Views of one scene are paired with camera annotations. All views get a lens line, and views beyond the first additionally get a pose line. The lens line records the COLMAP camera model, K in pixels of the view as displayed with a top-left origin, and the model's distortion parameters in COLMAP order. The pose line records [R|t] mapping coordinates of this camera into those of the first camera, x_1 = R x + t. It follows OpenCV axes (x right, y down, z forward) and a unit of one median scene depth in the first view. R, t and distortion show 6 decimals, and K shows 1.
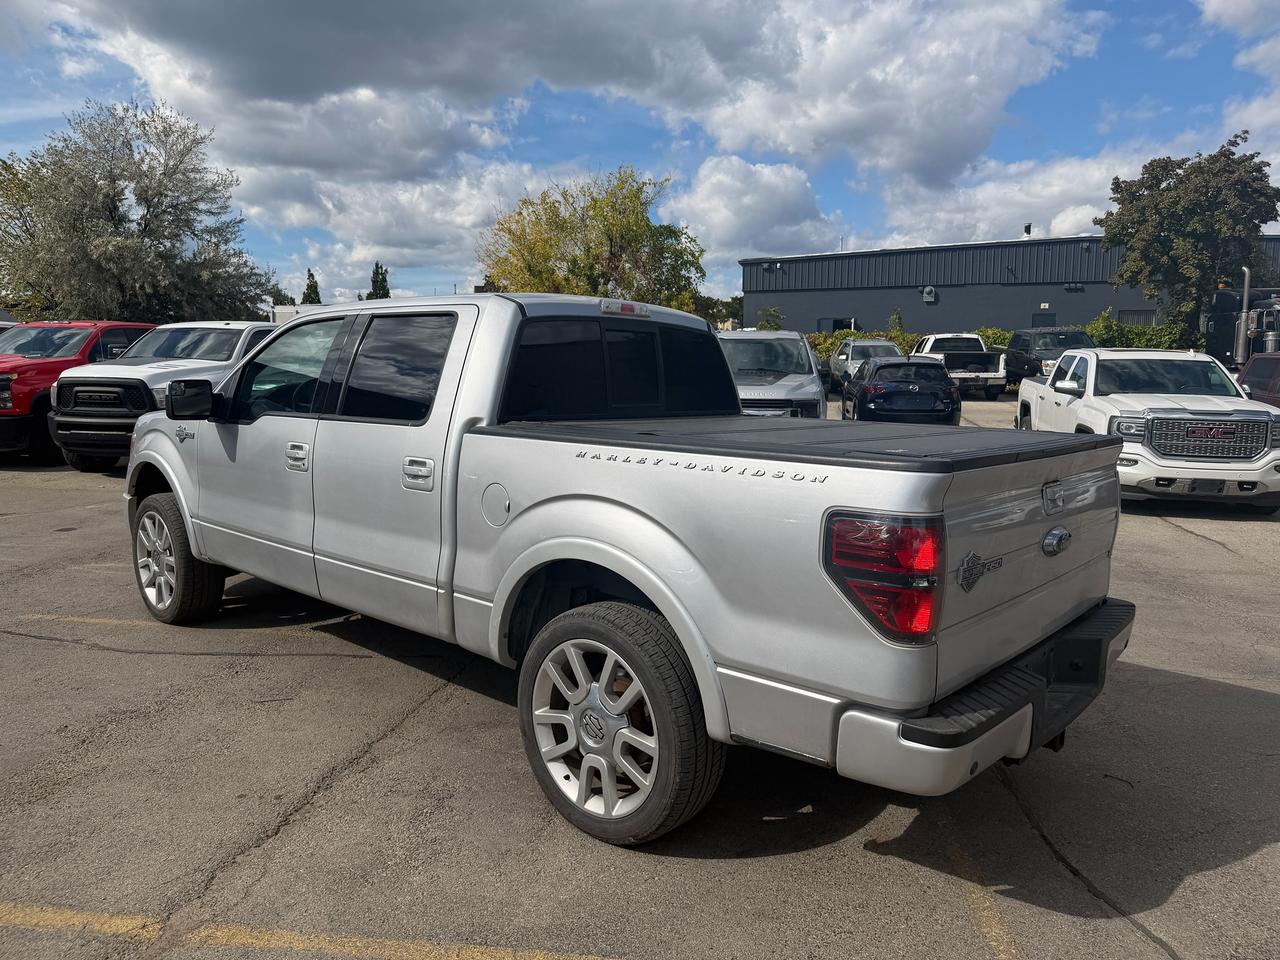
lens RADIAL K [[896.5, 0, 604.4], [0, 896.5, 454.0], [0, 0, 1]] dist [0.007246, 0.001435]
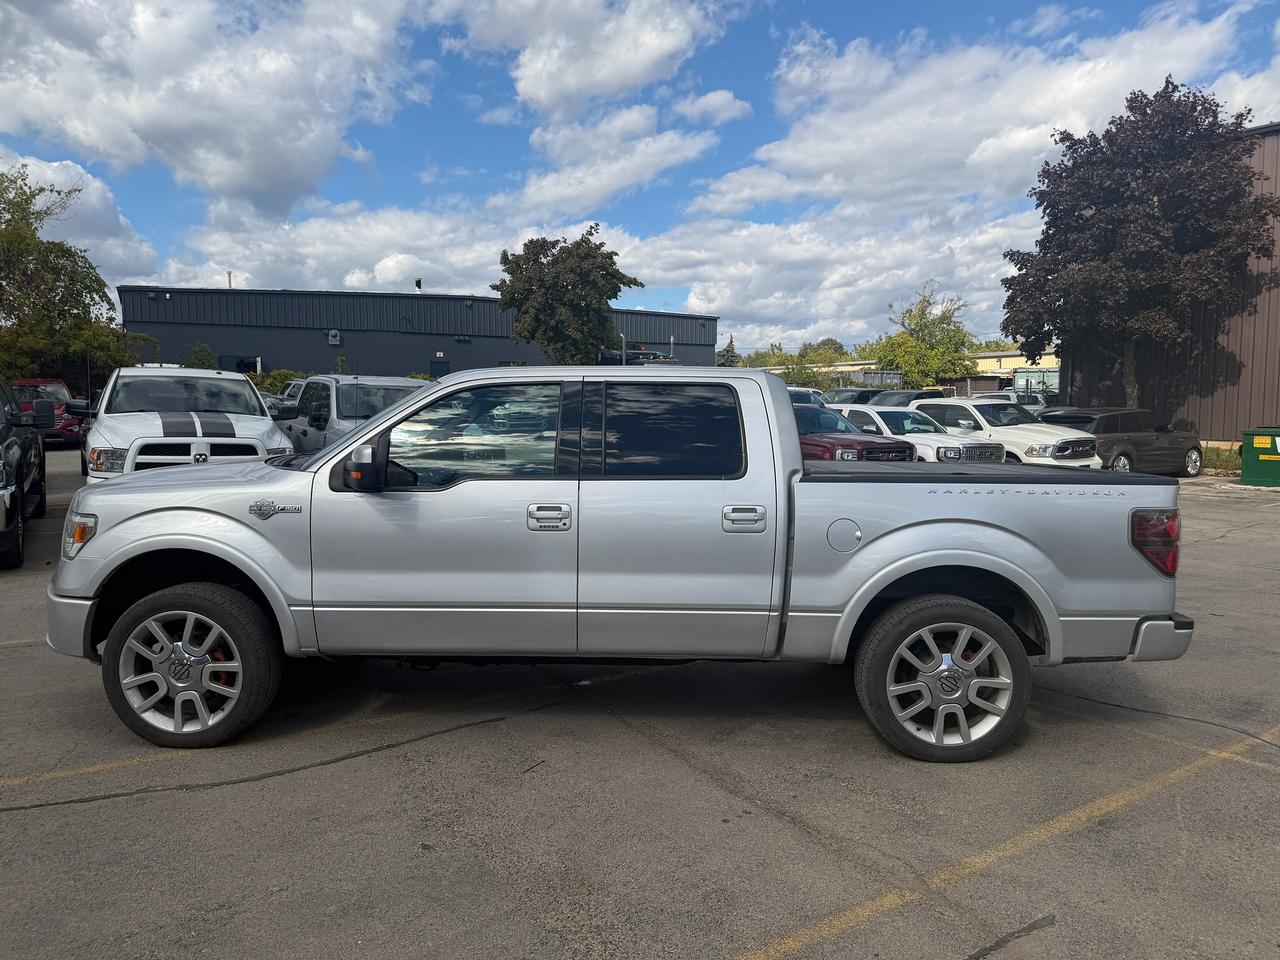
lens RADIAL K [[905.0, 0, 640.0], [0, 905.0, 535.5], [0, 0, 1]] dist [0.078694, -0.074591]
pose [[0.722614, -0.080533, 0.686544, -0.911041], [0.050391, 0.996685, 0.063875, -0.030411], [-0.689413, -0.011561, 0.724277, 0.206455]]
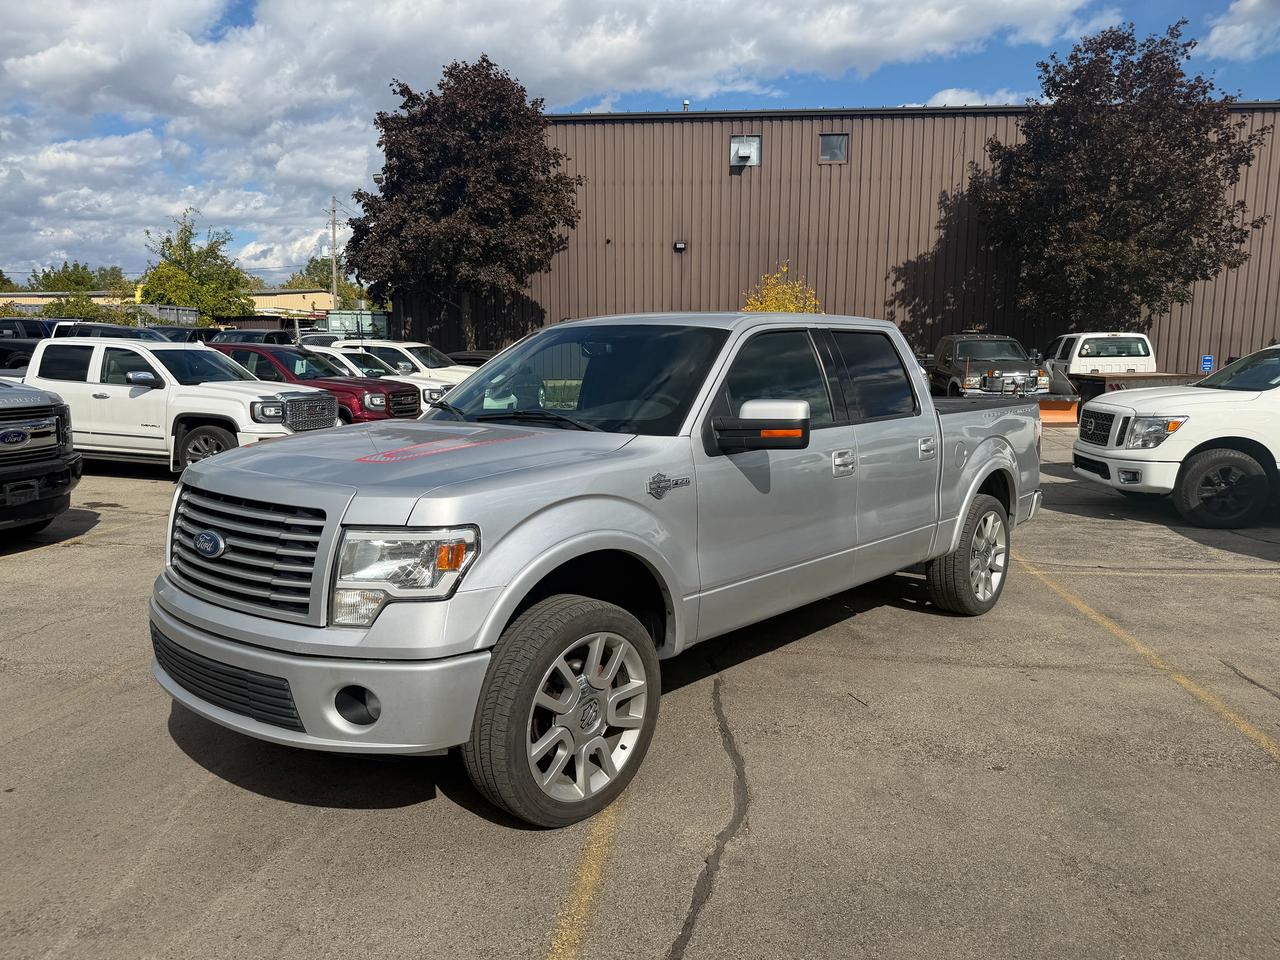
lens RADIAL K [[910.4, 0, 659.0], [0, 910.4, 535.8], [0, 0, 1]] dist [-0.002211, -0.018577]
pose [[-0.042828, -0.186192, 0.981579, -1.270077], [0.089140, 0.977850, 0.189374, -0.107883], [-0.995098, 0.095609, -0.025282, 1.187234]]
